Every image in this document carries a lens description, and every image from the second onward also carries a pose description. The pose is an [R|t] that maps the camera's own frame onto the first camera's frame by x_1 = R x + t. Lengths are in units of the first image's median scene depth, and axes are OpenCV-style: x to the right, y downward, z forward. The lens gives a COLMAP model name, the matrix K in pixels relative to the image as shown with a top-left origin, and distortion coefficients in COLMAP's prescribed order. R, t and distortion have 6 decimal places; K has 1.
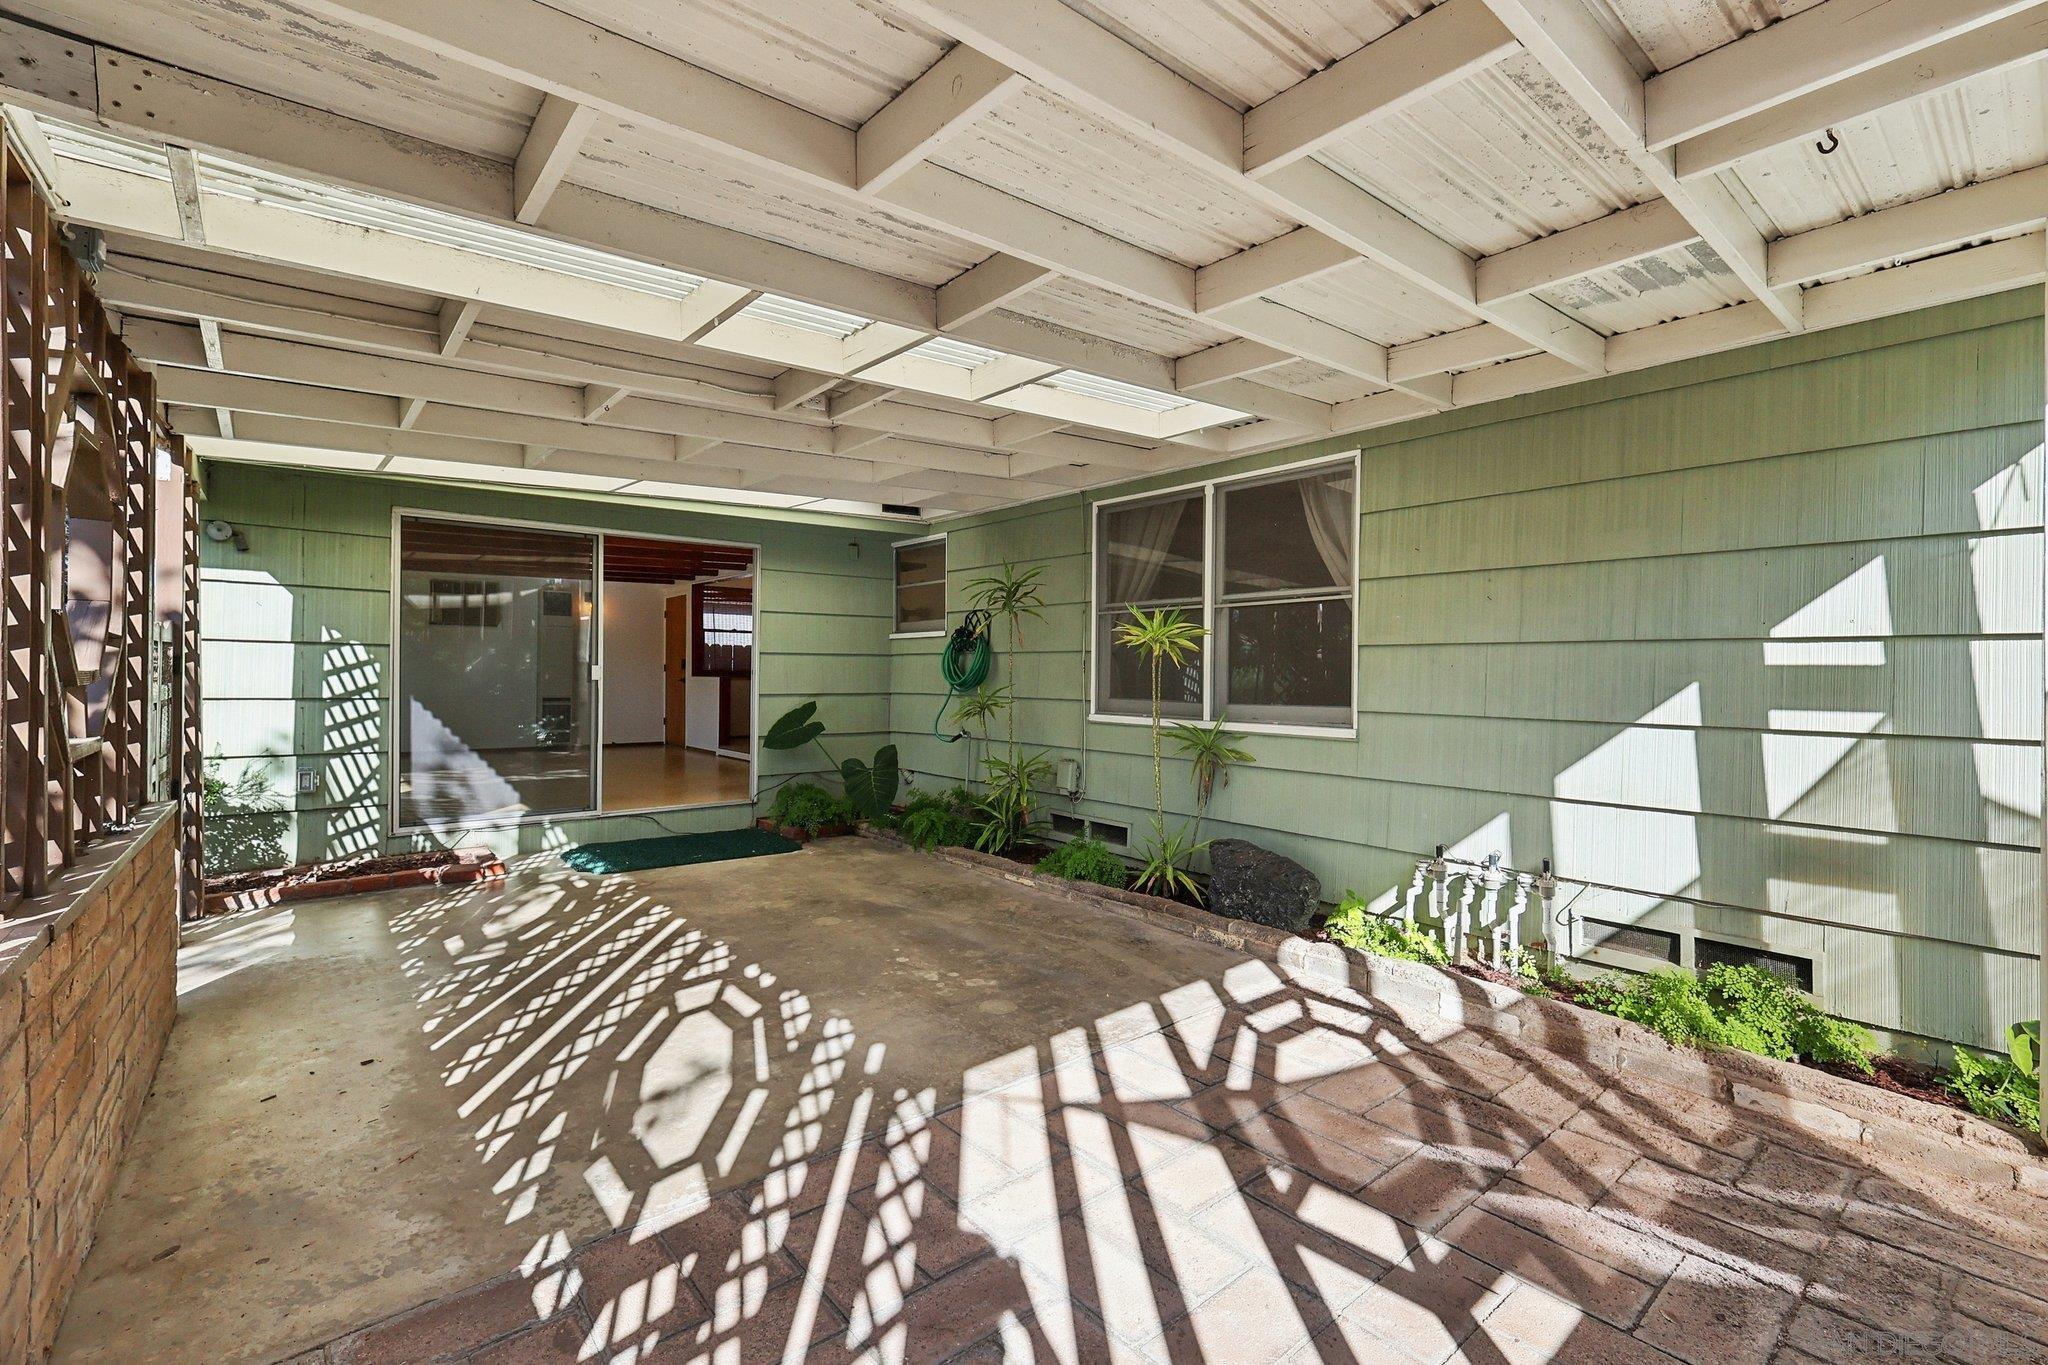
lens RADIAL K [[891.2, 0, 1026.0], [0, 891.2, 676.2], [0, 0, 1]] dist [0.003828, -0.000168]
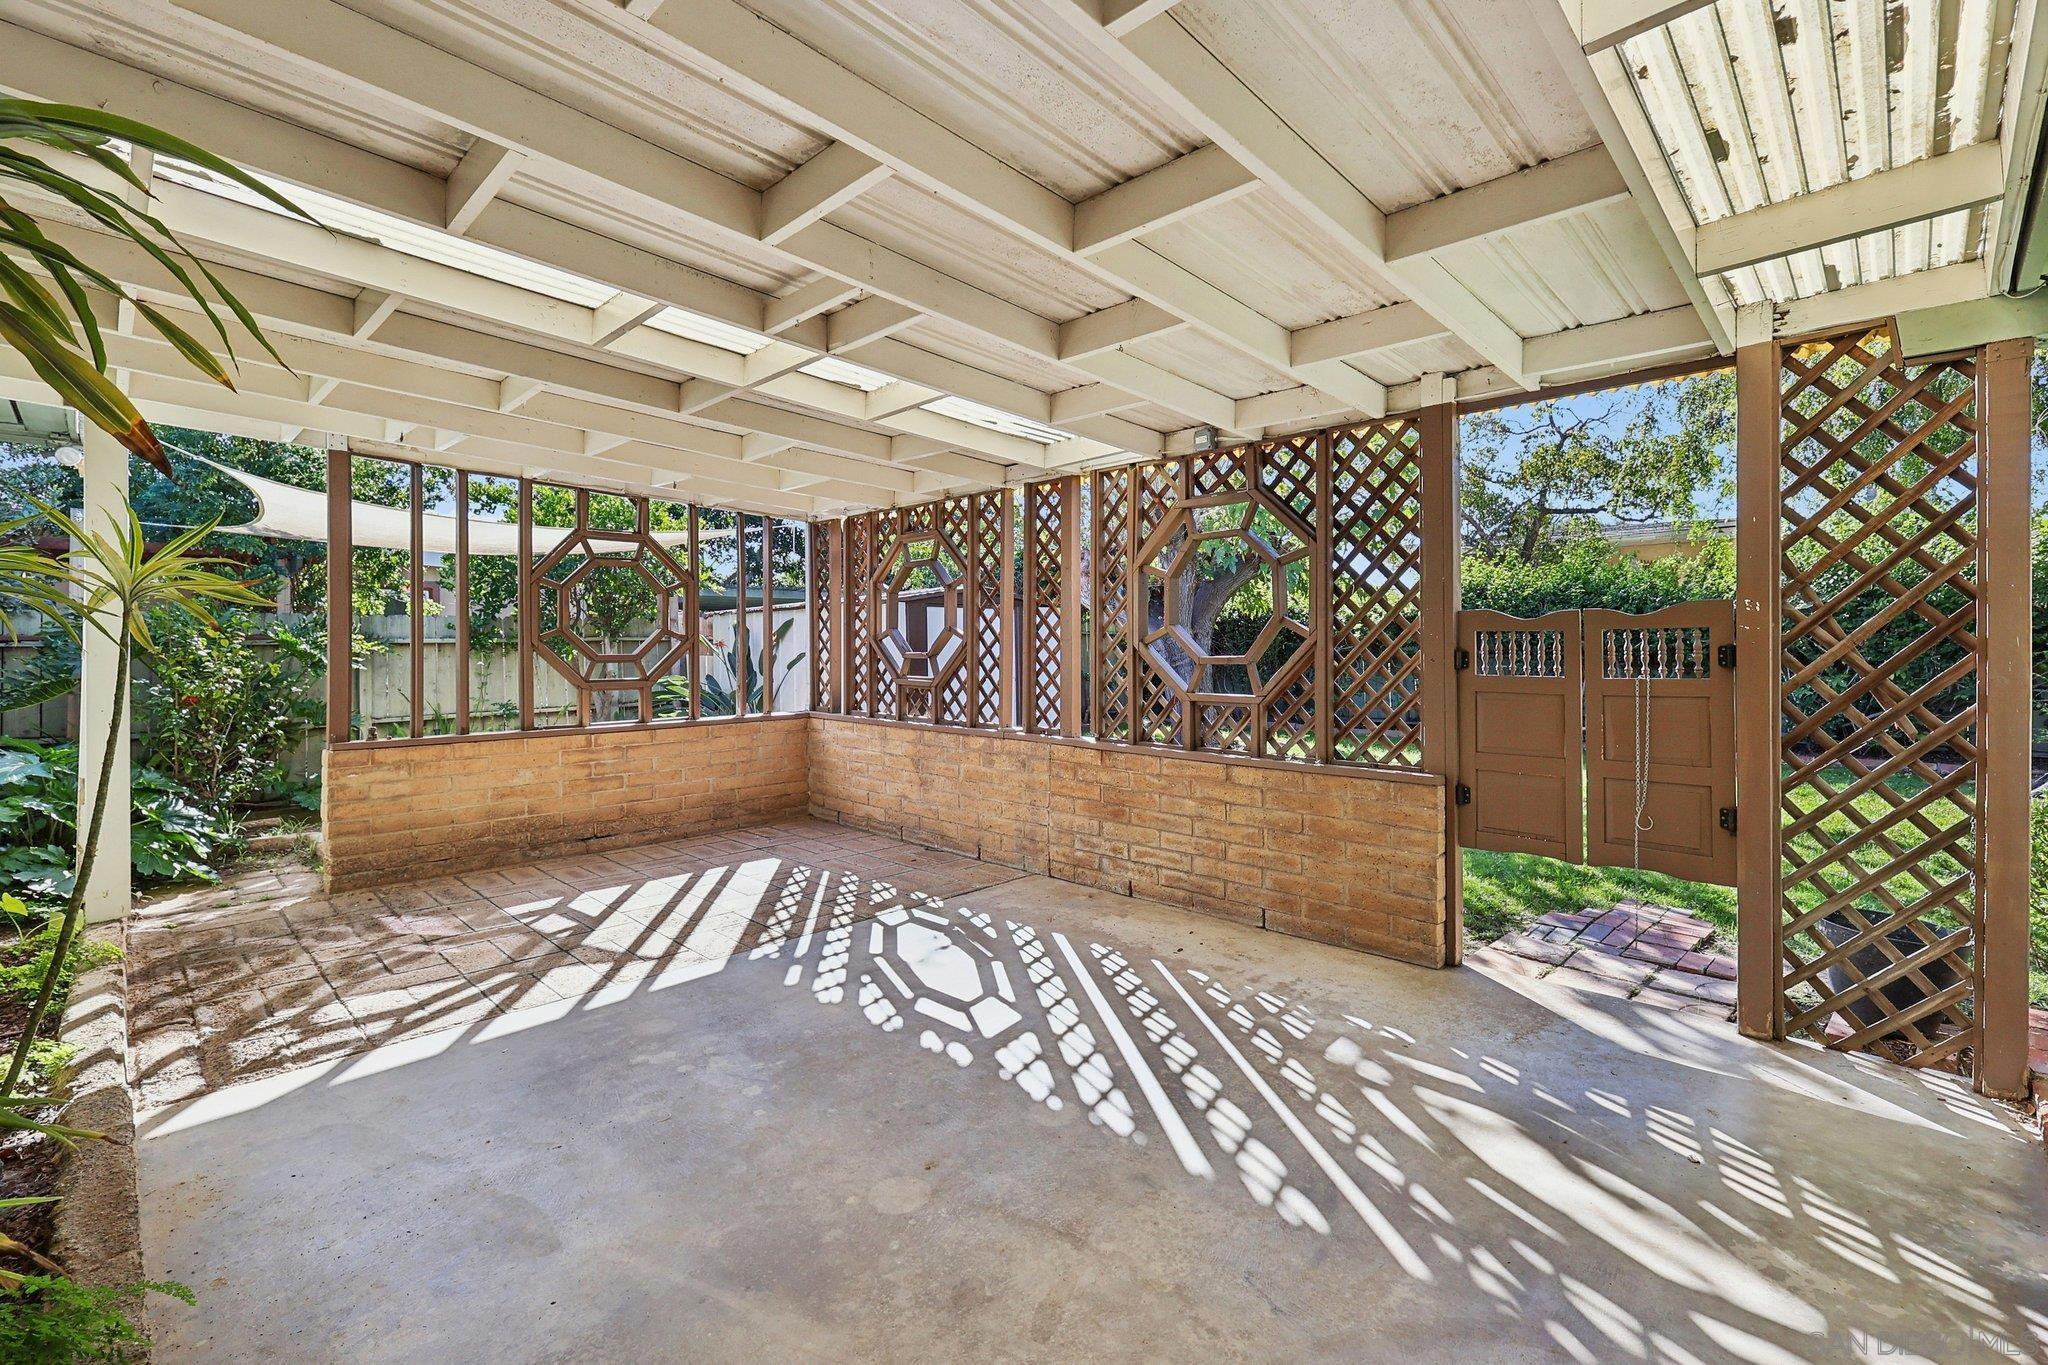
lens RADIAL K [[891.2, 0, 1021.2], [0, 891.2, 667.3], [0, 0, 1]] dist [0.003828, -0.000168]
pose [[-0.996217, -0.003712, -0.086819, -0.341214], [-0.005969, 0.999651, 0.025742, -0.020703], [0.086693, 0.026163, -0.995891, 2.046116]]
